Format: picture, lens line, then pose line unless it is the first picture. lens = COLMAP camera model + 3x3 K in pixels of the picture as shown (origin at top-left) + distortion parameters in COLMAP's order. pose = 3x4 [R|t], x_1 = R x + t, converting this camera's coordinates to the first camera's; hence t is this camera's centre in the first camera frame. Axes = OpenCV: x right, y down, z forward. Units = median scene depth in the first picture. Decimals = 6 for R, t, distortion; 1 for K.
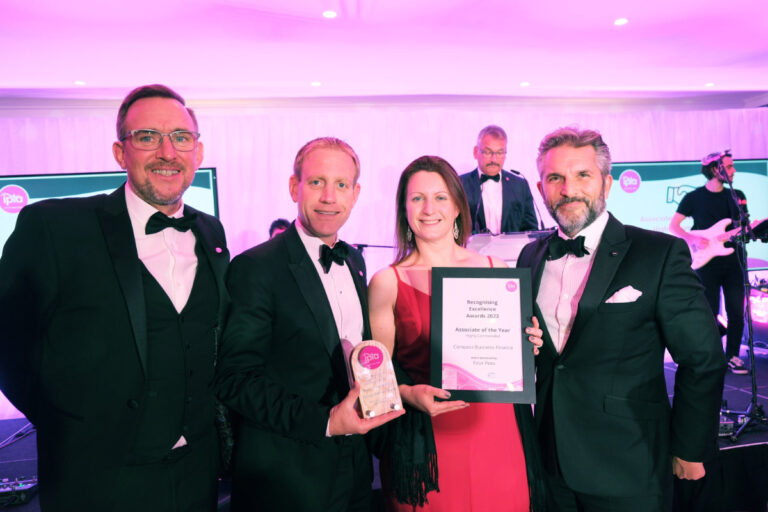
lens RADIAL K [[608.7, 0, 389.0], [0, 608.7, 250.6], [0, 0, 1]] dist [-0.004746, 0.011860]
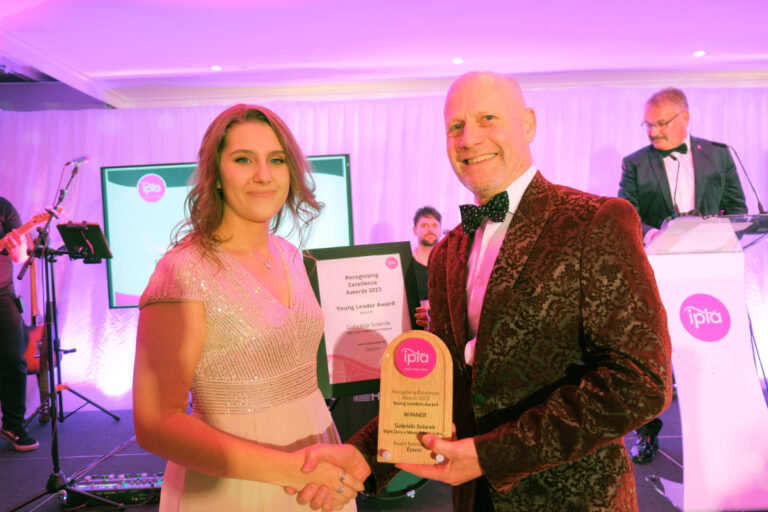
lens RADIAL K [[608.7, 0, 389.0], [0, 608.7, 250.6], [0, 0, 1]] dist [-0.004746, 0.011860]
pose [[0.985245, 0.012808, -0.170670, -0.078819], [-0.013486, 0.999905, -0.002814, 0.019435], [0.170618, 0.005075, 0.985324, 0.104722]]
